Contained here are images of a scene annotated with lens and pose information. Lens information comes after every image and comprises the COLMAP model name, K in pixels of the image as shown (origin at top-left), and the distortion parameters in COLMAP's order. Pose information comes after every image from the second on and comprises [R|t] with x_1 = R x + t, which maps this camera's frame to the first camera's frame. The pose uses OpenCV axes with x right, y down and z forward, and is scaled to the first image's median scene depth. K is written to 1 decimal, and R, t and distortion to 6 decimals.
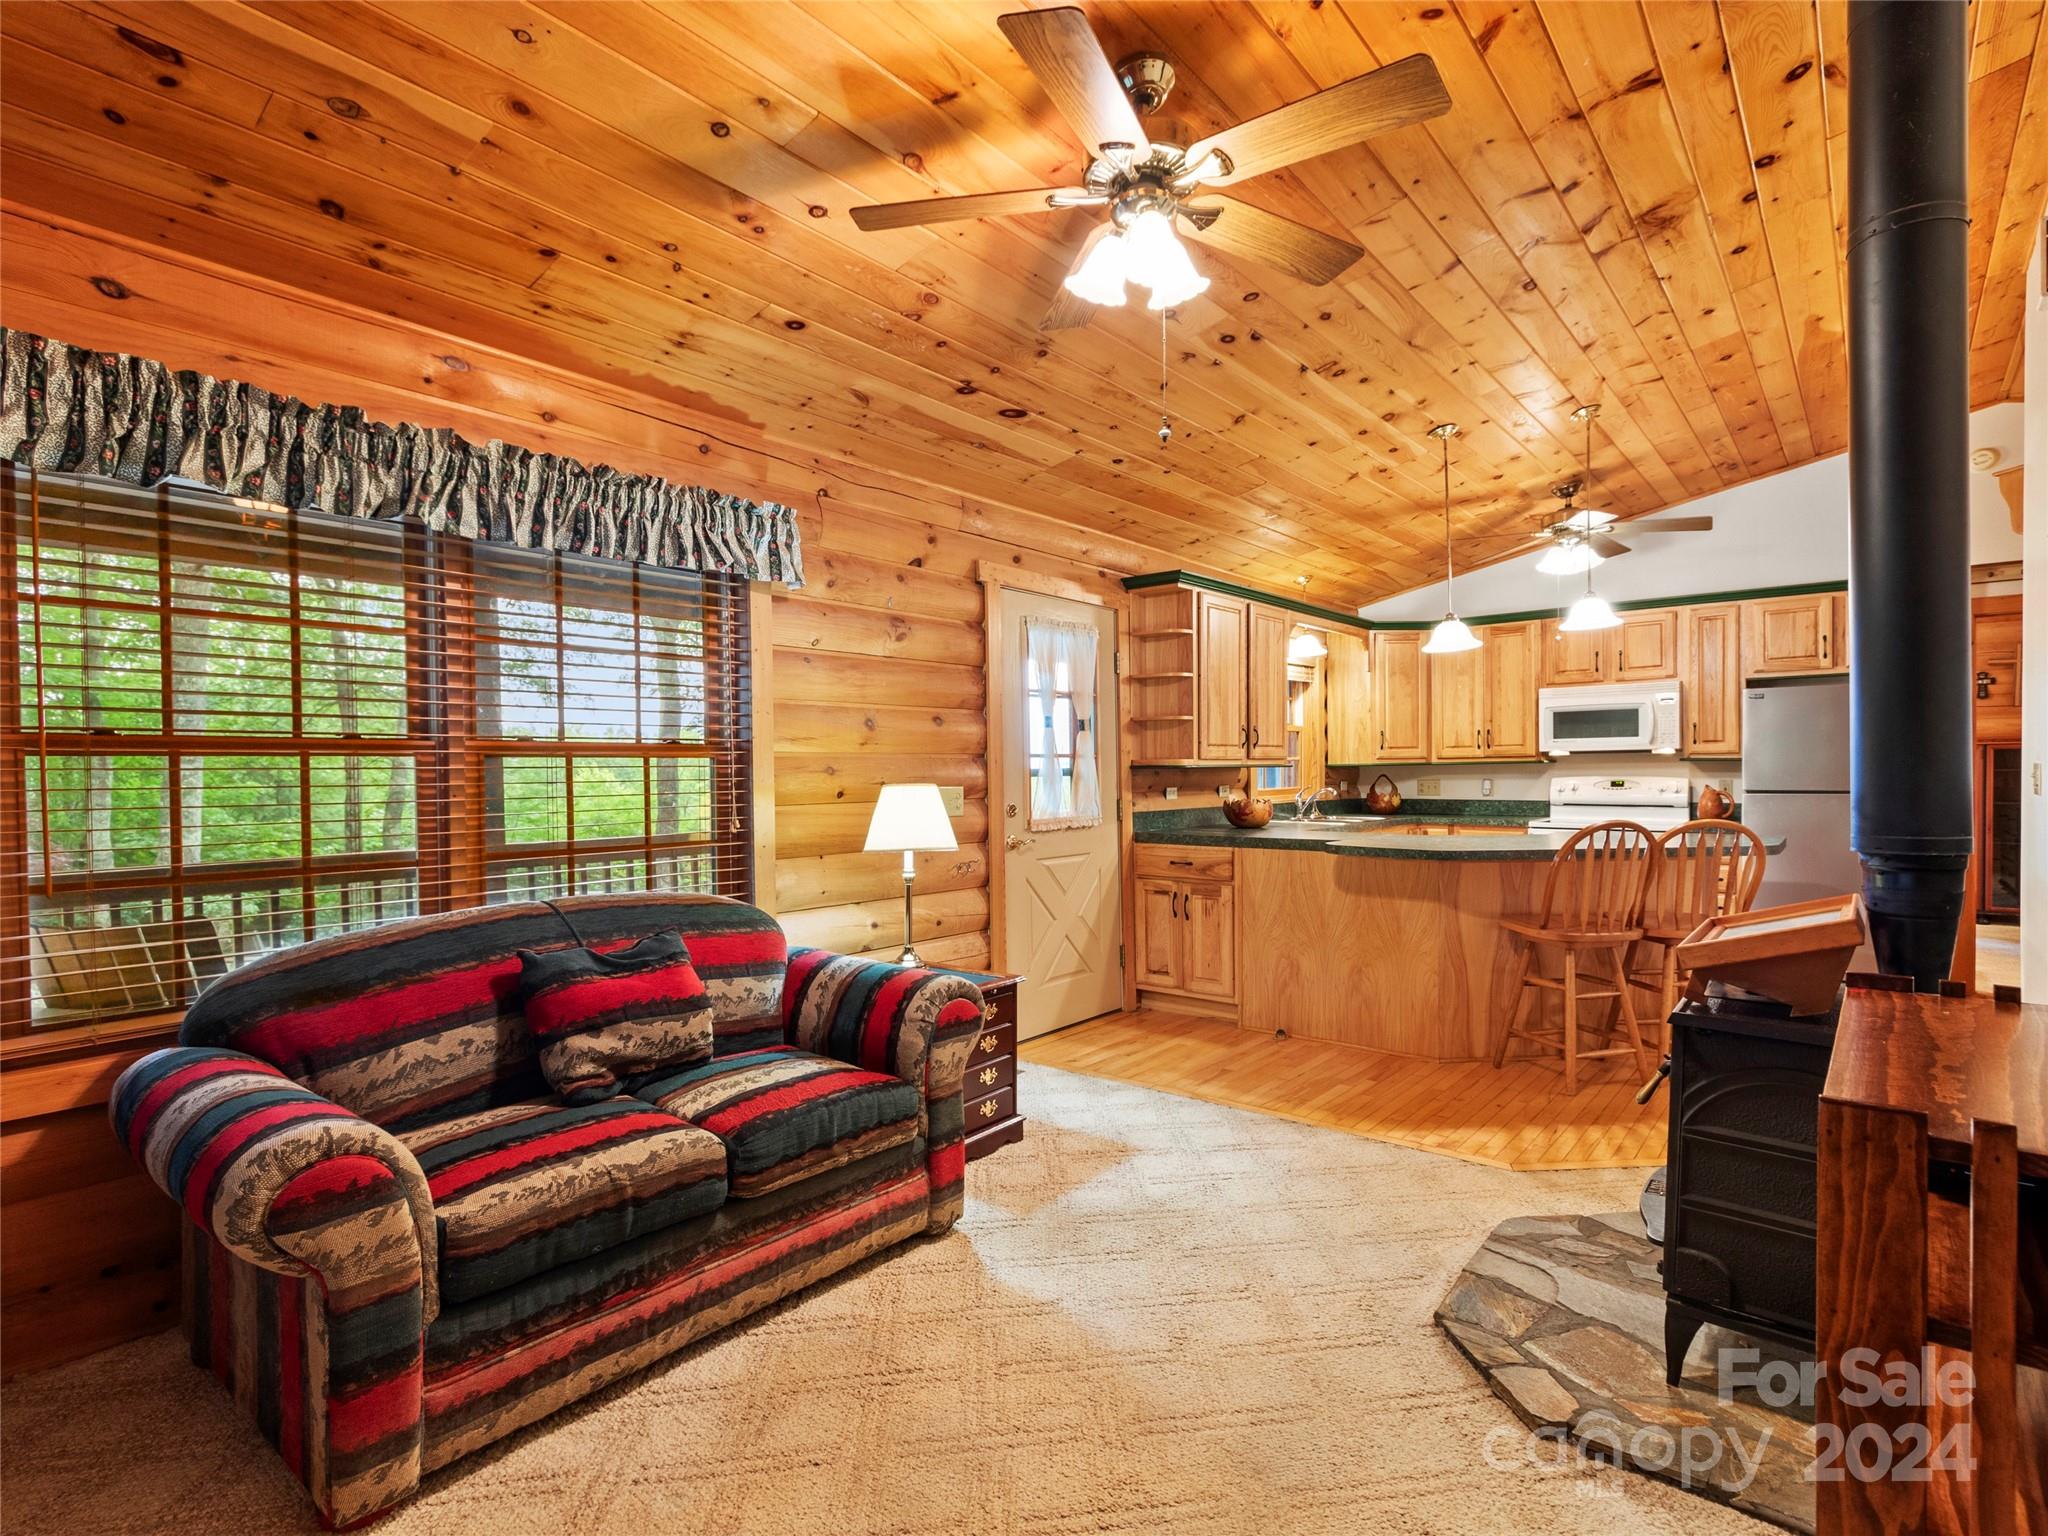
lens RADIAL K [[1047.3, 0, 1011.8], [0, 1047.3, 787.2], [0, 0, 1]] dist [0.010683, -0.003394]
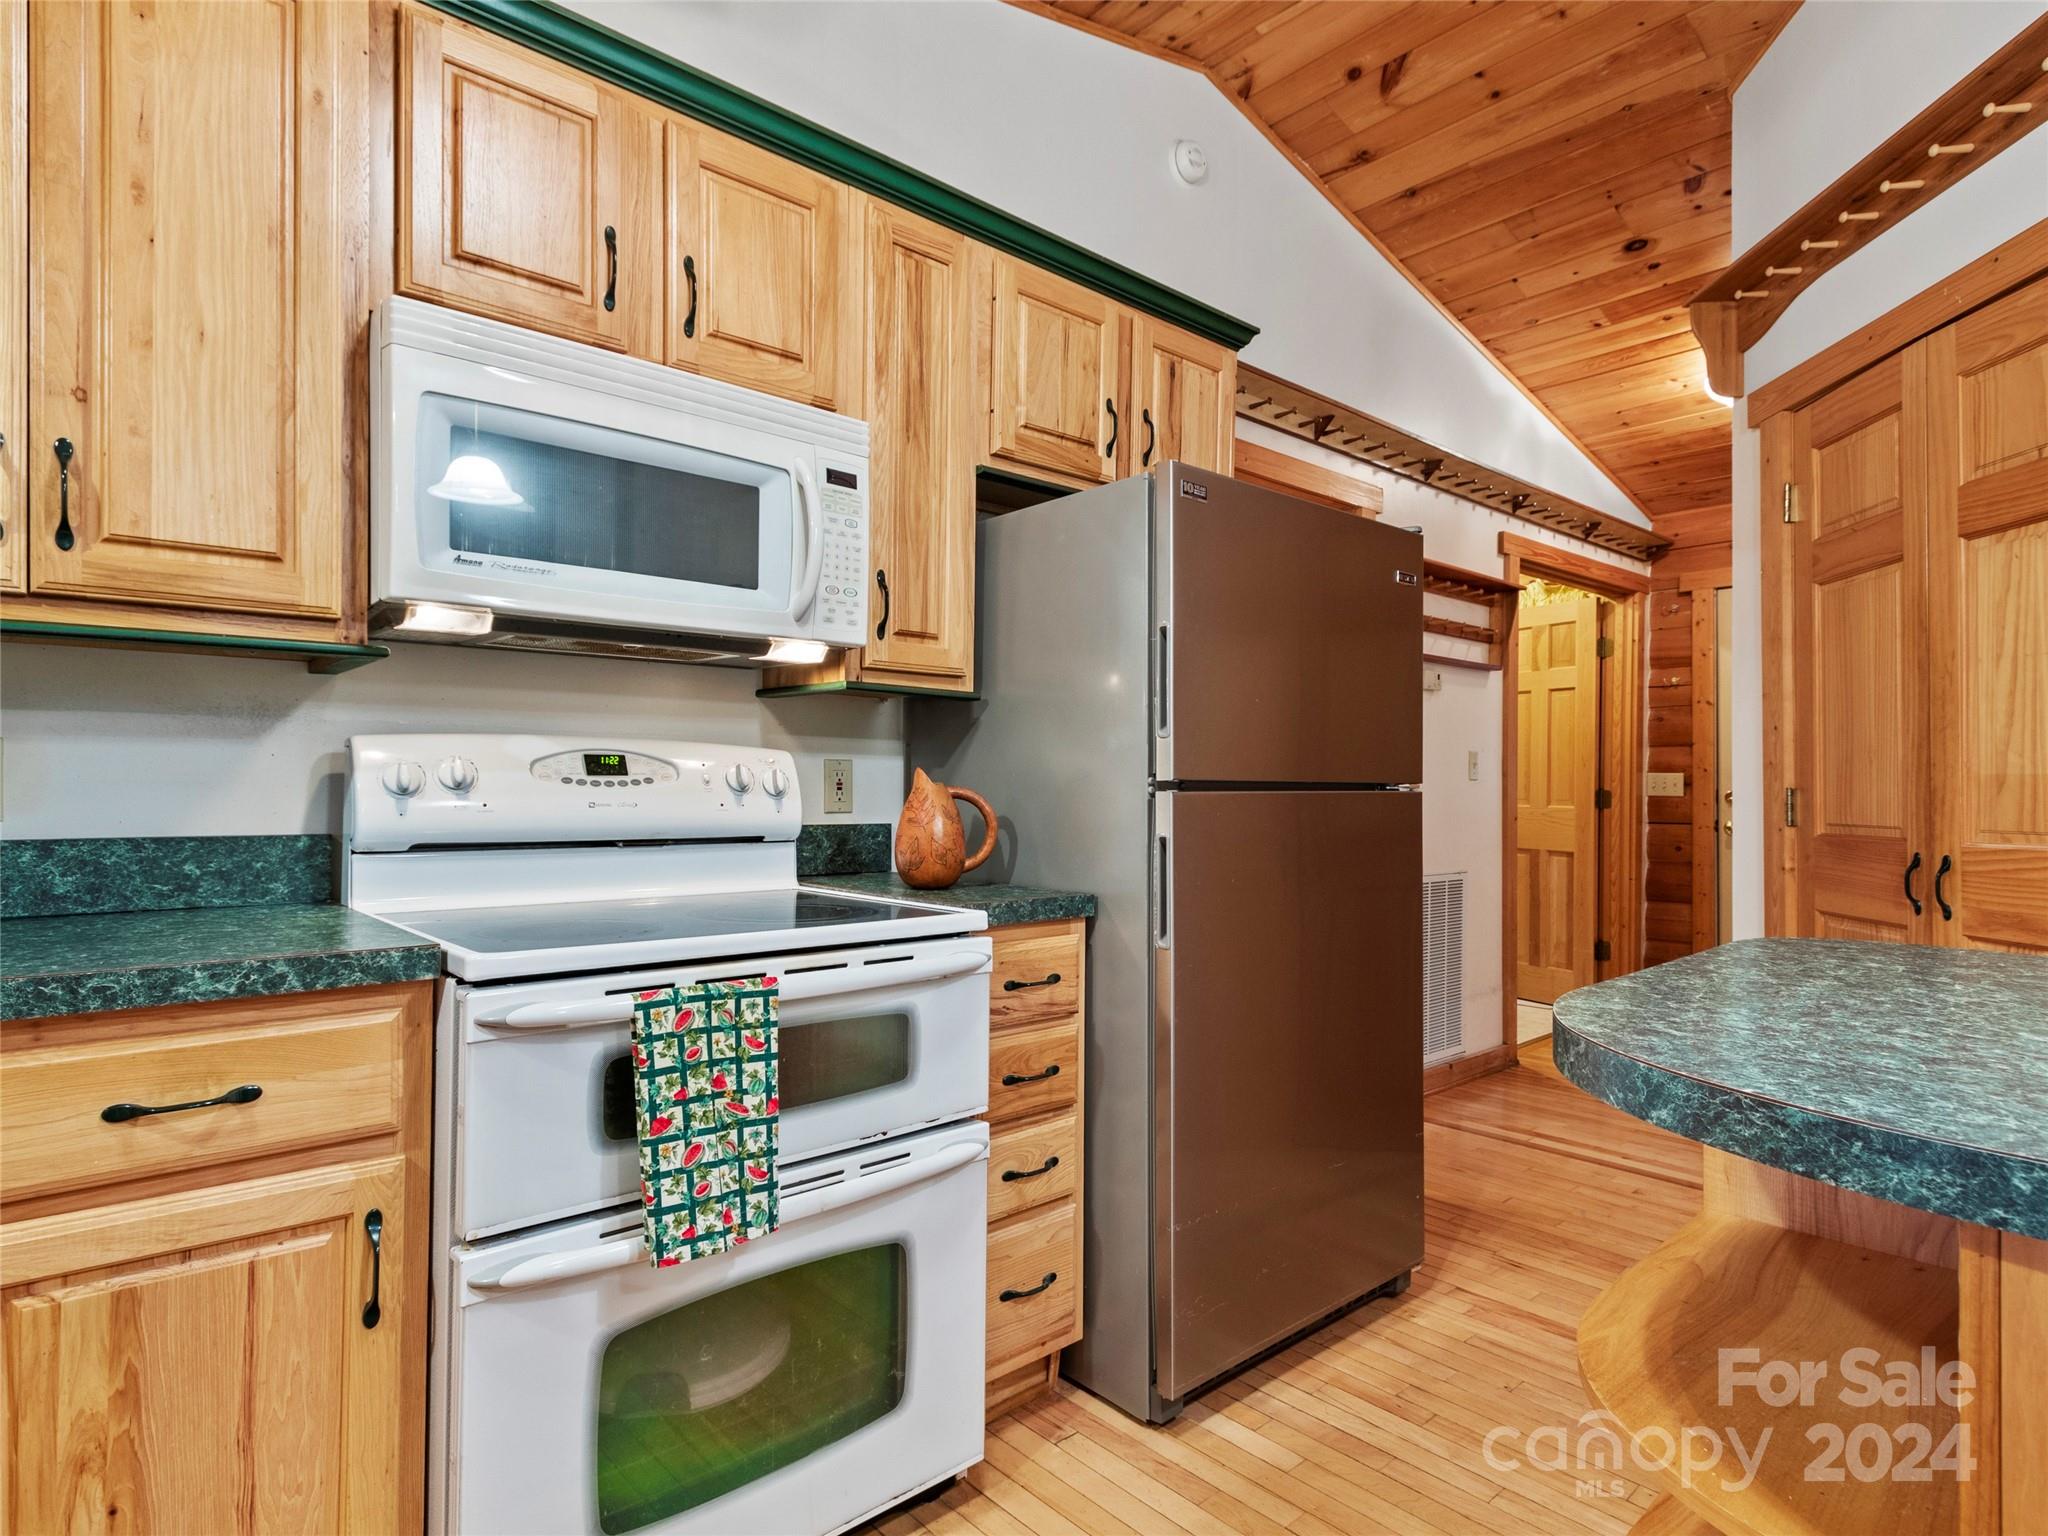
lens RADIAL K [[1096.9, 0, 1012.2], [0, 1096.9, 780.7], [0, 0, 1]] dist [0.014203, -0.005395]
pose [[0.160611, 0.015800, 0.986891, 0.382481], [0.008924, 0.999808, -0.017459, 0.008555], [-0.986977, 0.011611, 0.160439, 1.044439]]
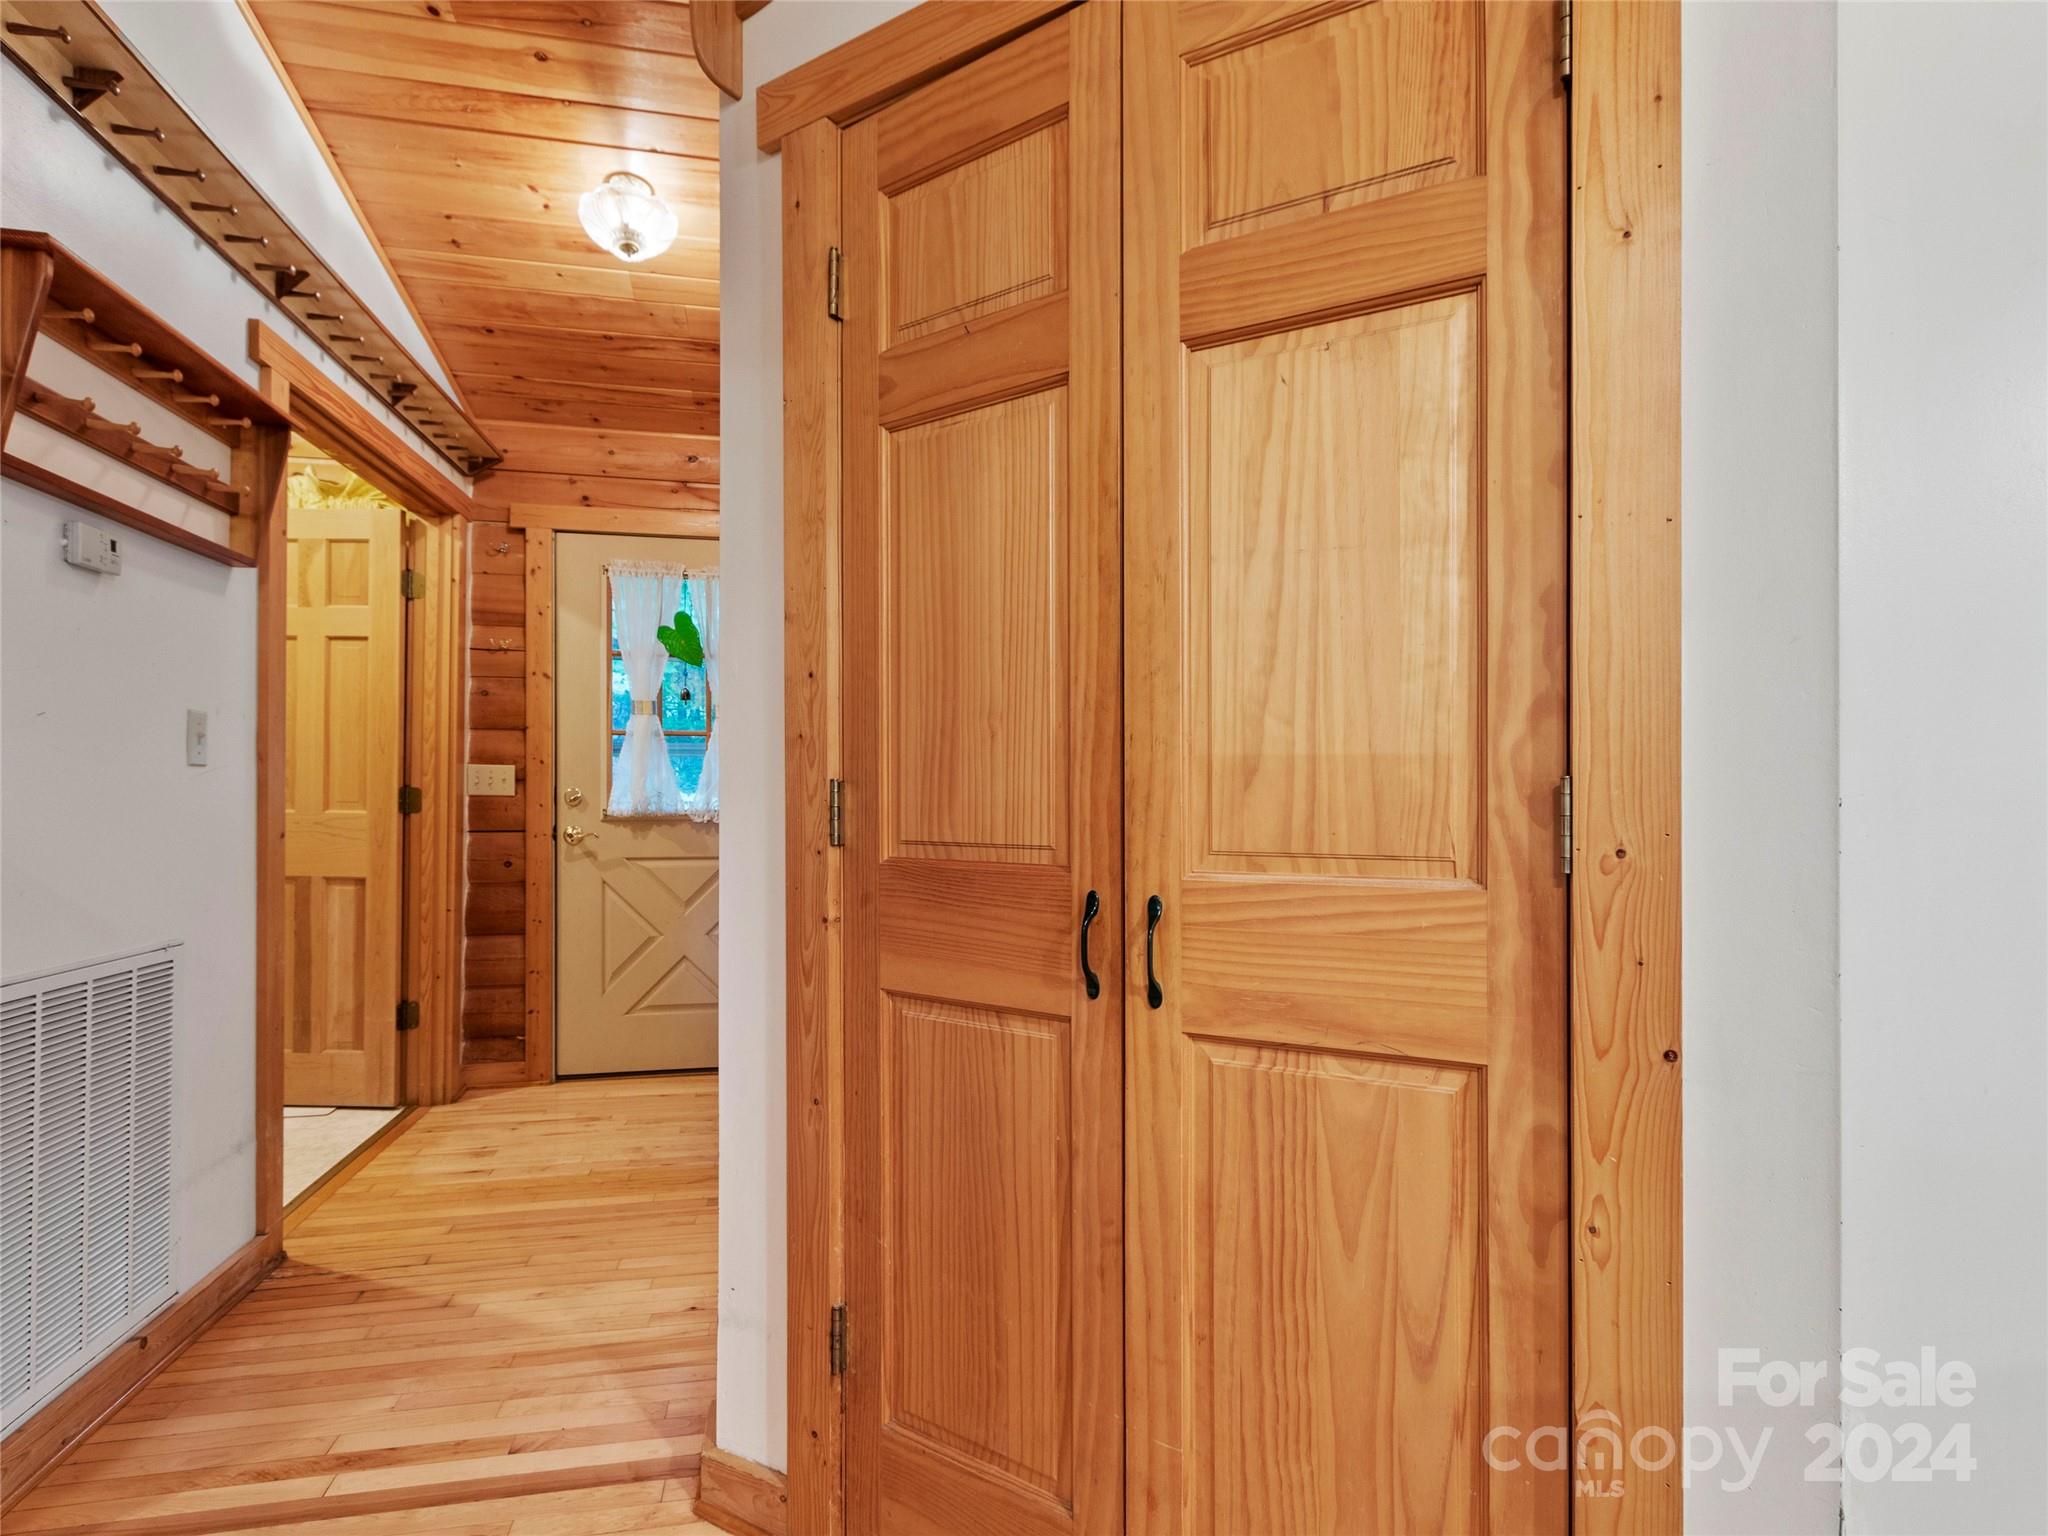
lens RADIAL K [[1047.3, 0, 1000.6], [0, 1047.3, 799.4], [0, 0, 1]] dist [0.010683, -0.003394]
pose [[-0.777773, 0.001144, 0.628545, 0.723266], [0.009984, 0.999895, 0.010534, 0.008944], [-0.628466, 0.014469, -0.777702, 0.964037]]
